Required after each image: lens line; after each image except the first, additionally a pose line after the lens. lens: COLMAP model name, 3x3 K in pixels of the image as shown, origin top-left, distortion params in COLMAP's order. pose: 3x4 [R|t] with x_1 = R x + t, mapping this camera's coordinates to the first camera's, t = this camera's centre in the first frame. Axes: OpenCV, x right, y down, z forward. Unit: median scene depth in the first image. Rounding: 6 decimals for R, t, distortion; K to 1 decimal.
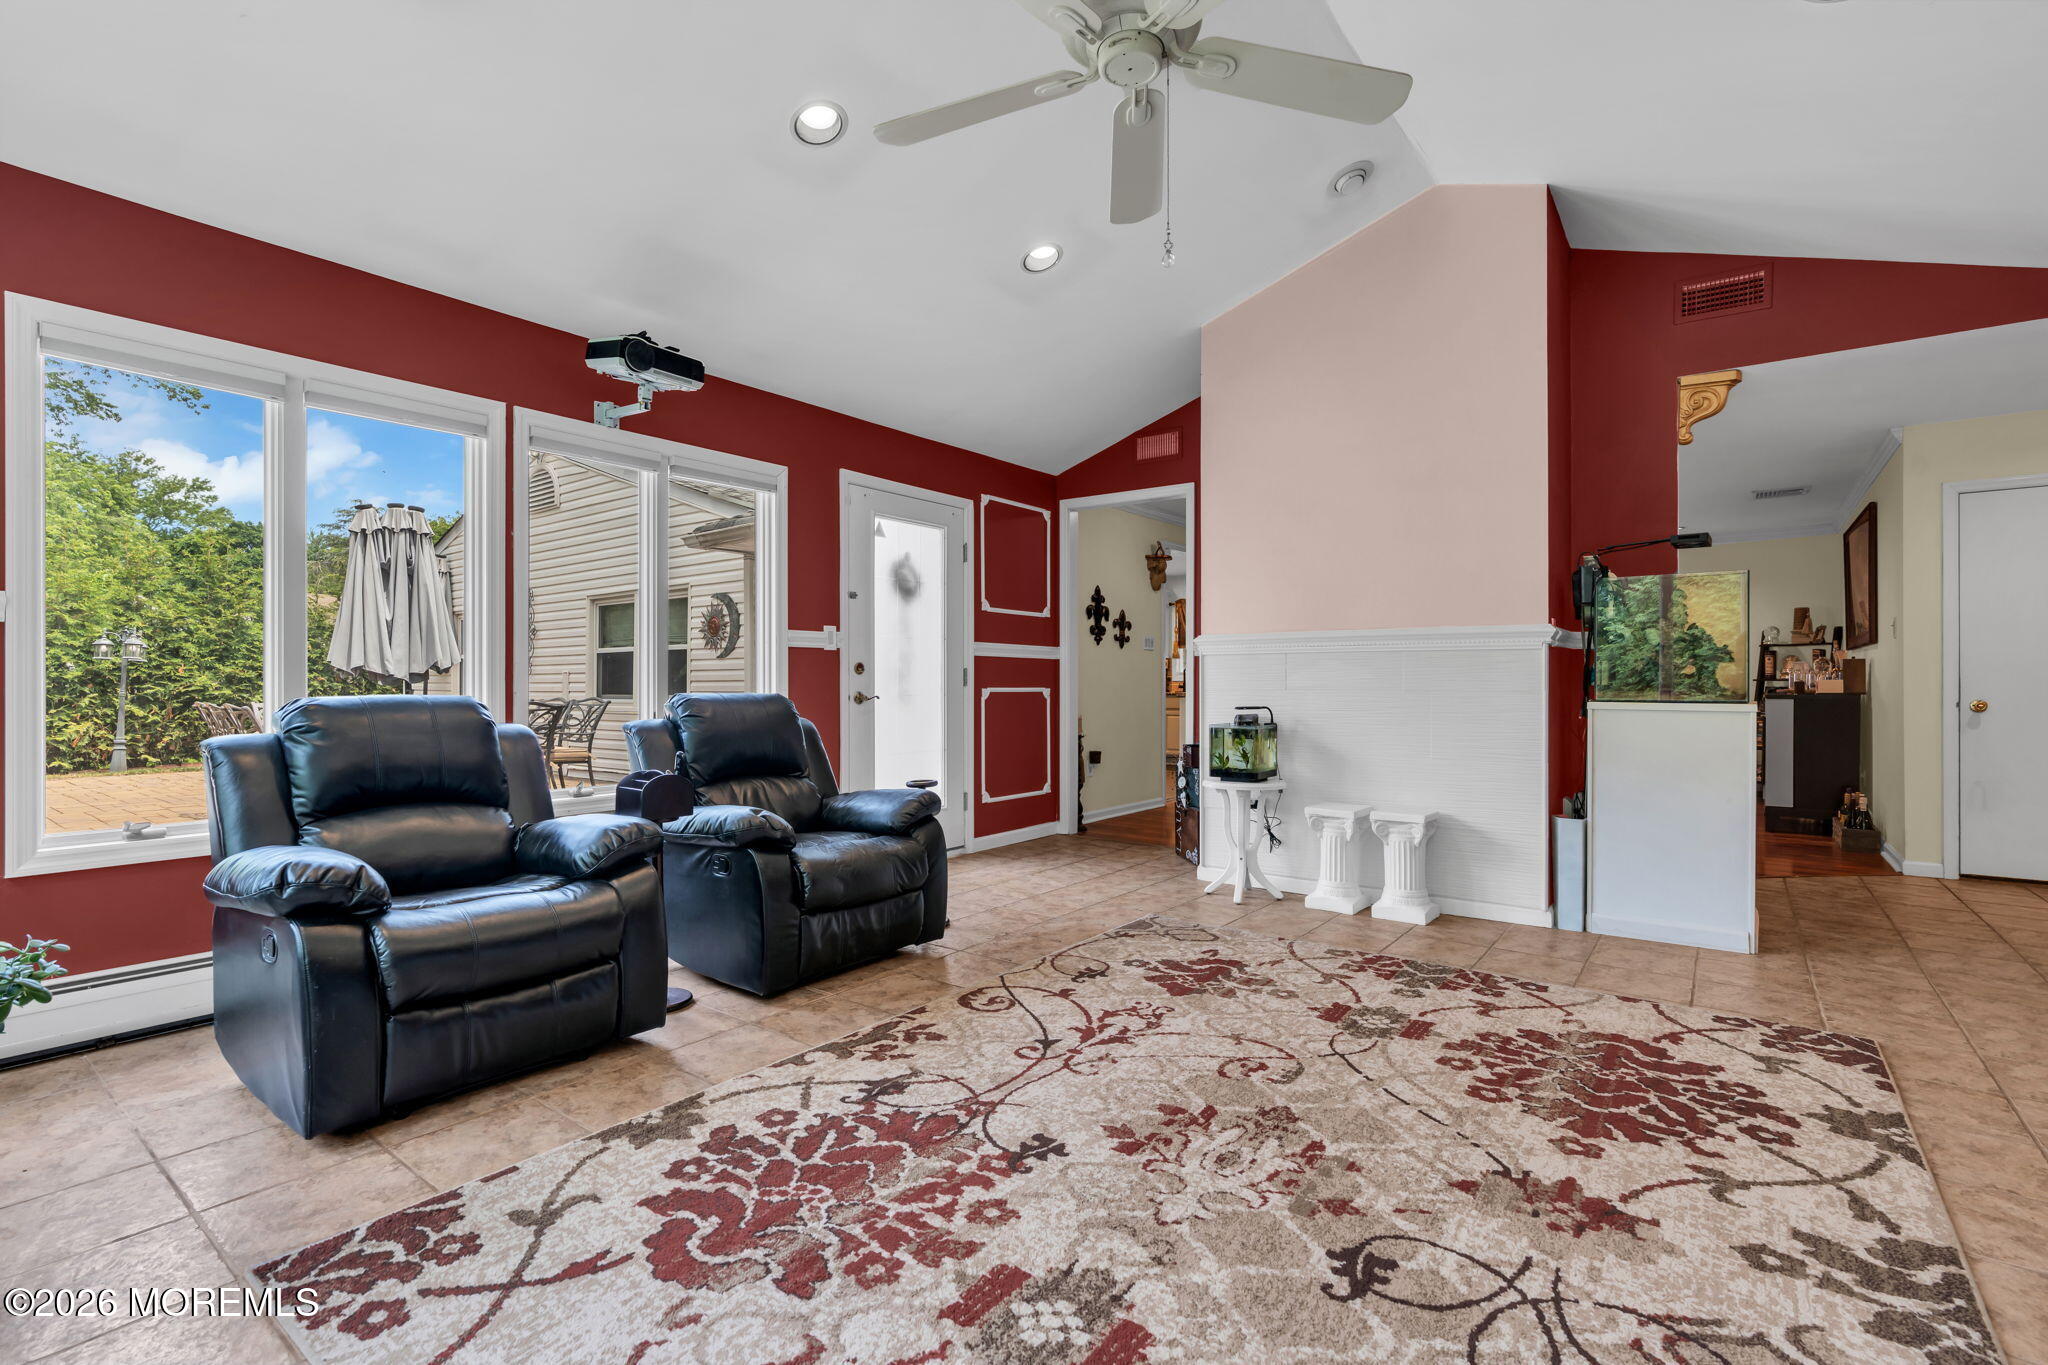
lens RADIAL K [[926.6, 0, 1013.1], [0, 926.6, 684.3], [0, 0, 1]] dist [-0.008155, 0.003076]
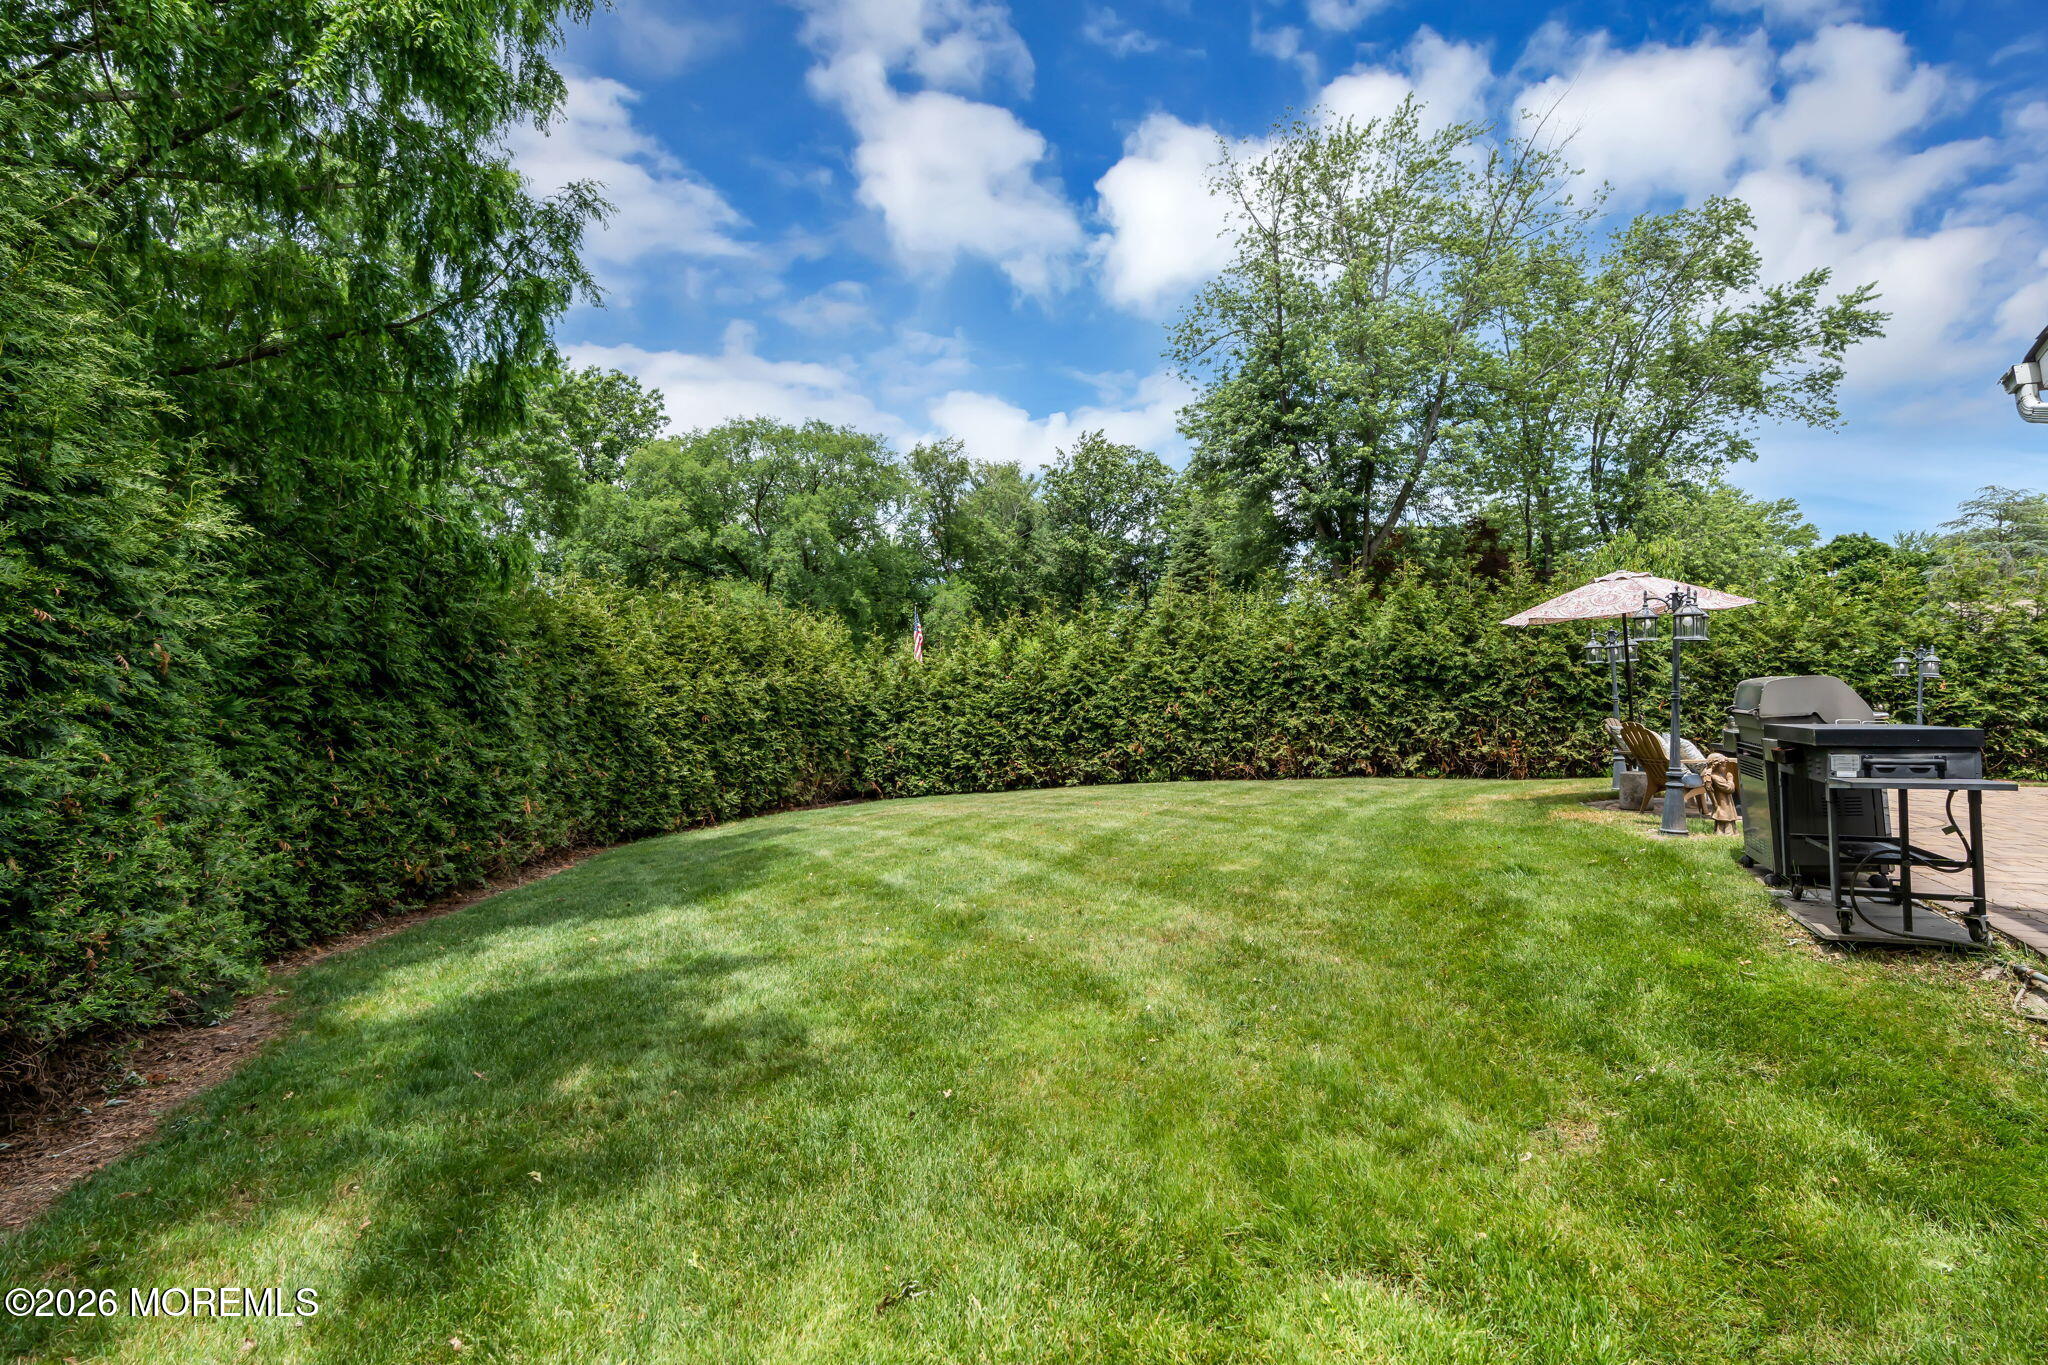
lens RADIAL K [[994.5, 0, 1022.5], [0, 994.5, 693.9], [0, 0, 1]] dist [-0.005211, 0.000452]
pose [[0.202677, -0.010508, -0.979189, -0.229028], [-0.002315, 0.999934, -0.011210, 0.038176], [0.979243, 0.004538, 0.202640, -1.044273]]
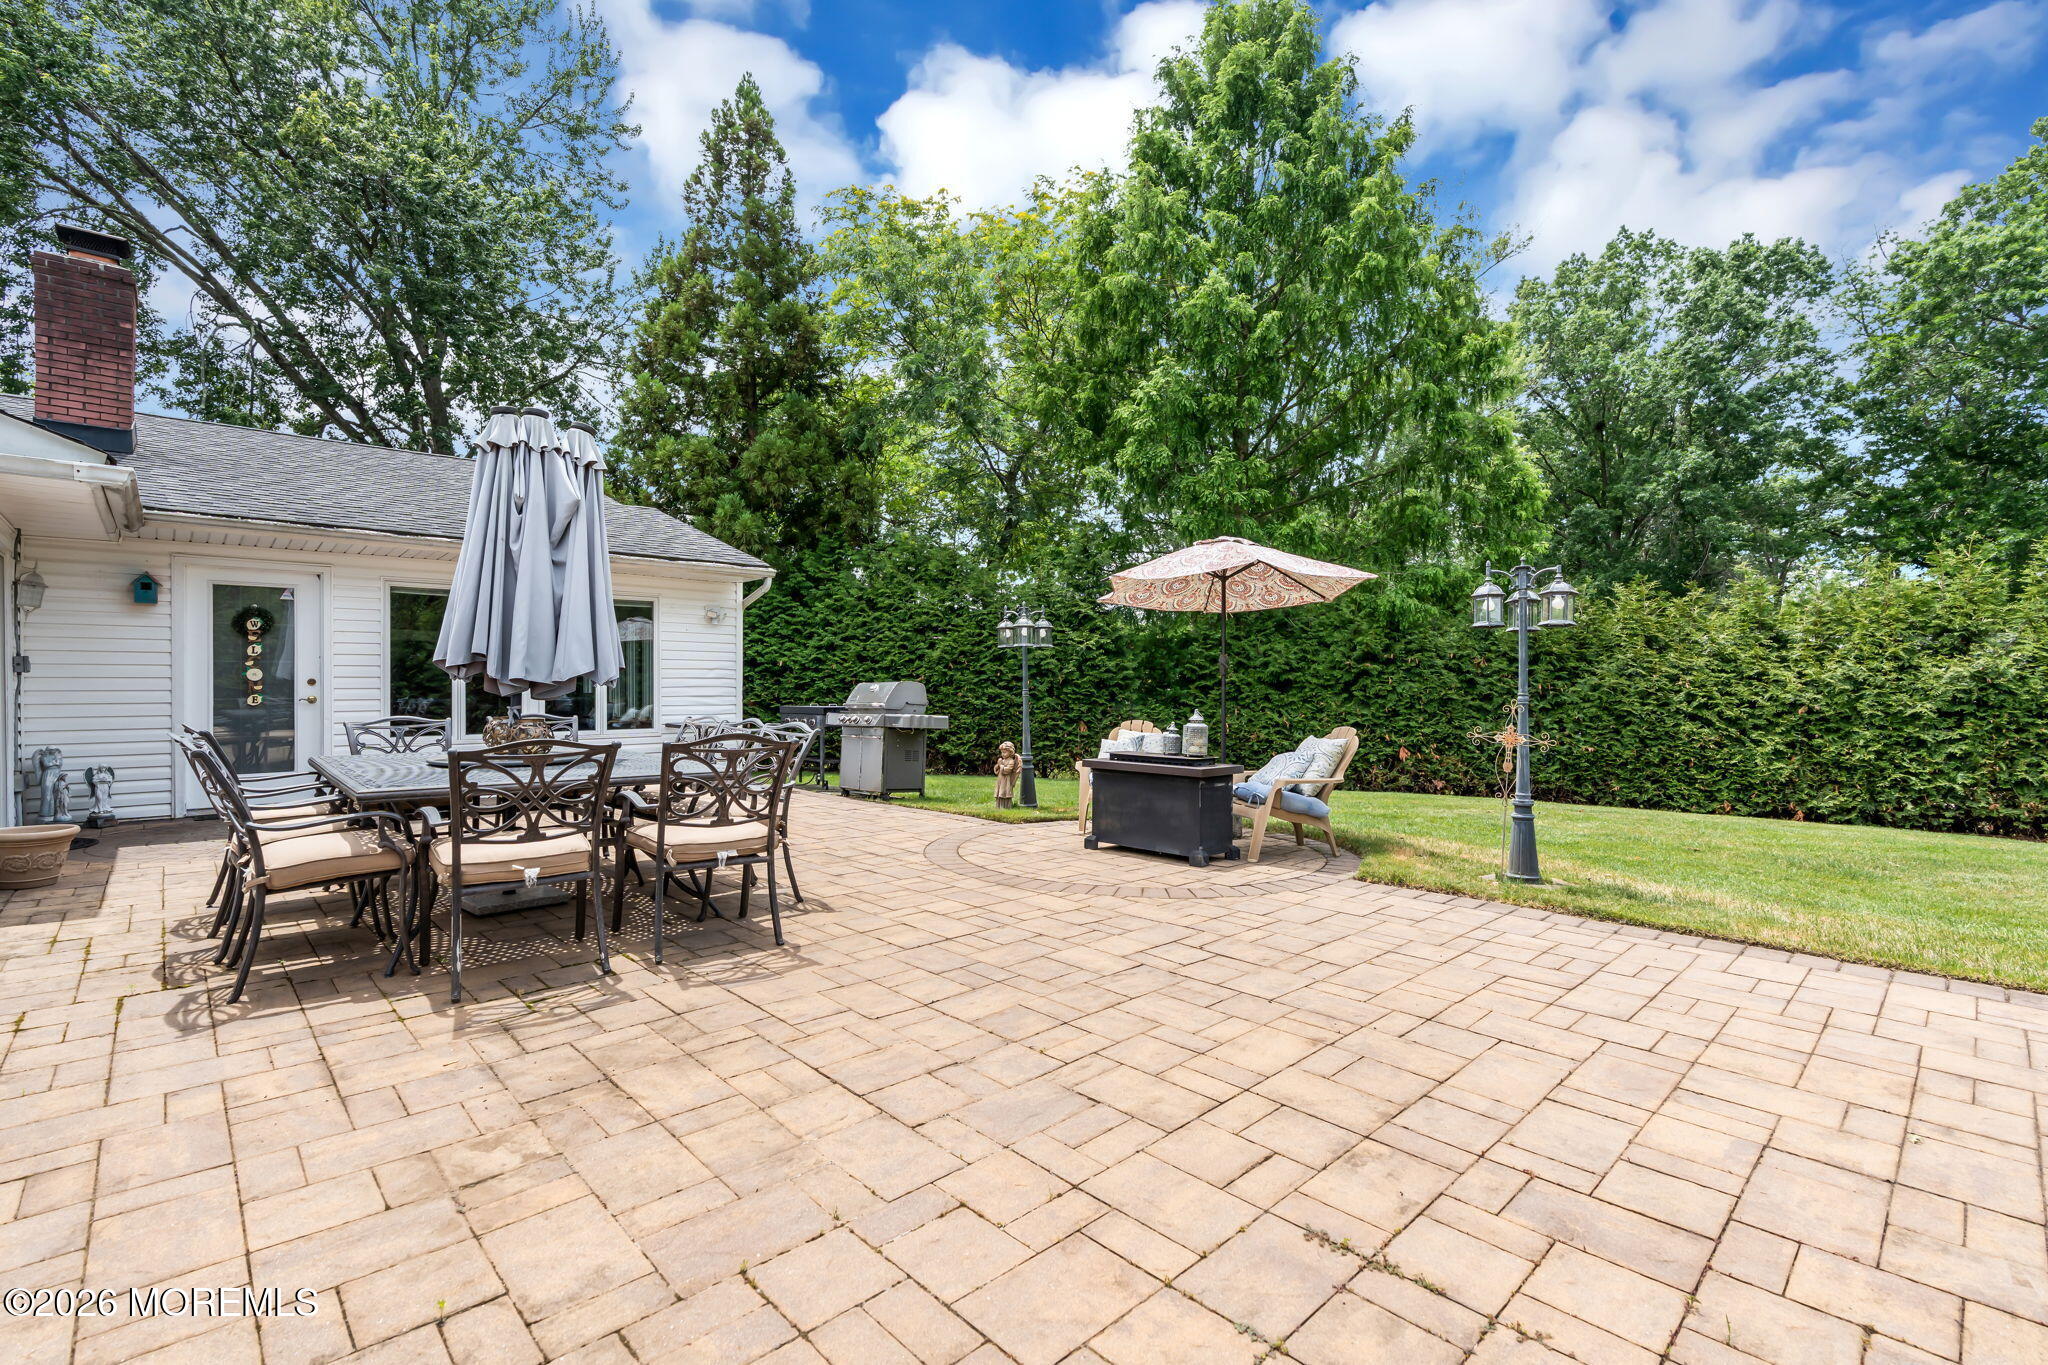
lens RADIAL K [[926.6, 0, 1016.1], [0, 926.6, 677.9], [0, 0, 1]] dist [-0.008155, 0.003076]
pose [[-0.989644, -0.000211, 0.143541, -2.965784], [-0.000792, 0.999992, -0.003994, -0.032519], [-0.143539, -0.004066, -0.989636, 4.357684]]
